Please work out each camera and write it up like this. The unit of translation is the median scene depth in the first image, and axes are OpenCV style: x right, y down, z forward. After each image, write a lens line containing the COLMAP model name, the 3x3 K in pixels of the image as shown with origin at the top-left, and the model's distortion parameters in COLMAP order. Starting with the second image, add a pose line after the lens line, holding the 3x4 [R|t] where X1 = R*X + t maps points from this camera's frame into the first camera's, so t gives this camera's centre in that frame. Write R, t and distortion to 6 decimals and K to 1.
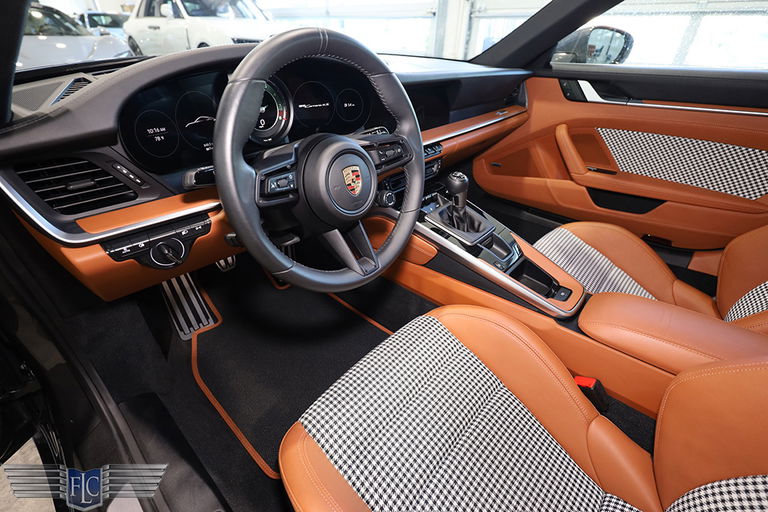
lens RADIAL K [[342.2, 0, 384.2], [0, 342.2, 269.3], [0, 0, 1]] dist [-0.002495, -0.000289]
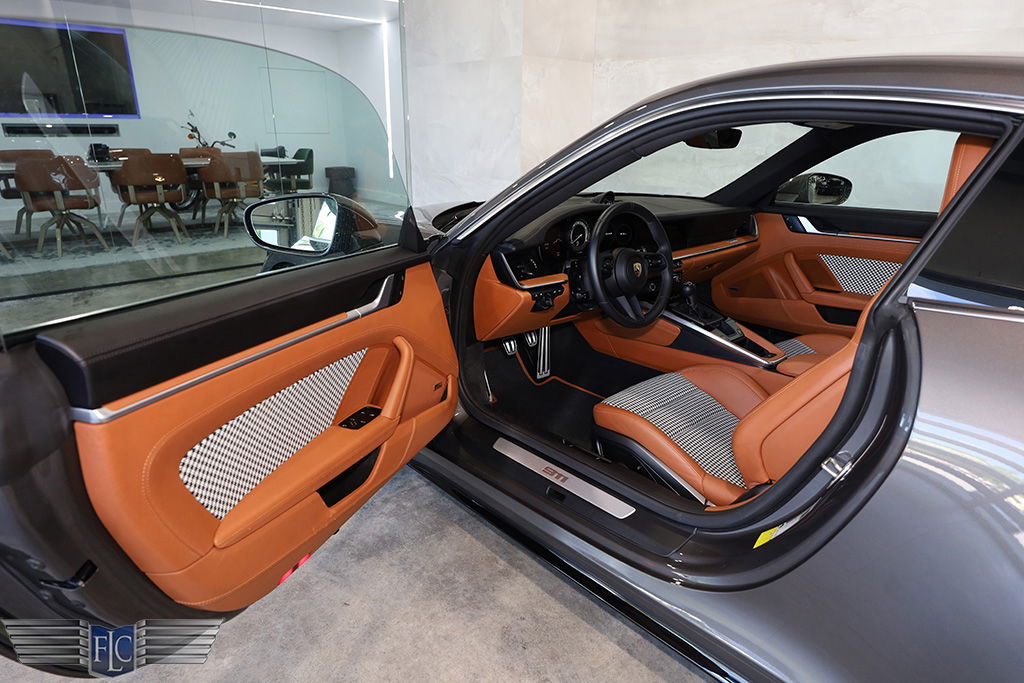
lens RADIAL K [[622.5, 0, 512.0], [0, 622.5, 341.5], [0, 0, 1]] dist [0.000761, 0.000198]
pose [[0.996046, 0.031070, -0.083225, -0.219814], [-0.051650, 0.964769, -0.257979, 0.467738], [0.072278, 0.261257, 0.962559, -1.023866]]
